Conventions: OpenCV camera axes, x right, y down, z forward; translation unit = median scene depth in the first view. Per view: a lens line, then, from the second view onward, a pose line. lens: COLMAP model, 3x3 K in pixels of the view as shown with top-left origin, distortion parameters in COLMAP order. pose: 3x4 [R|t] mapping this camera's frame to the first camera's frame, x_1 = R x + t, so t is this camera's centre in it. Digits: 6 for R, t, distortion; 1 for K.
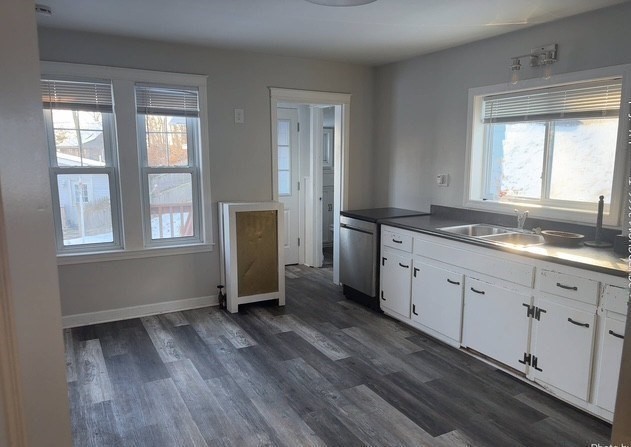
lens RADIAL K [[484.2, 0, 309.8], [0, 484.2, 232.4], [0, 0, 1]] dist [0.021125, -0.028255]
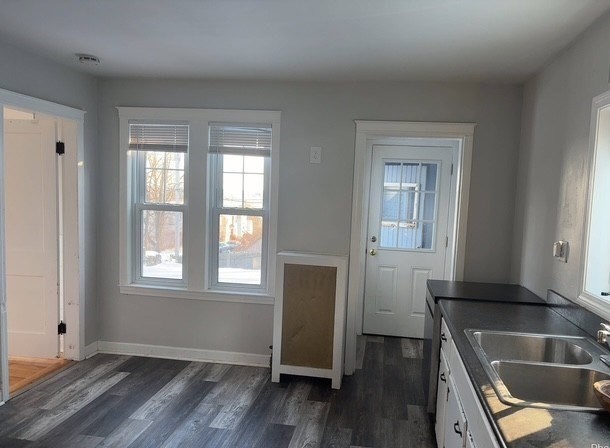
lens RADIAL K [[488.6, 0, 279.0], [0, 488.6, 224.6], [0, 0, 1]] dist [0.075927, -0.002076]
pose [[0.796805, 0.067102, -0.600500, 0.363903], [-0.137441, 0.987891, -0.071980, -0.046615], [0.588398, 0.139887, 0.796379, 0.299173]]
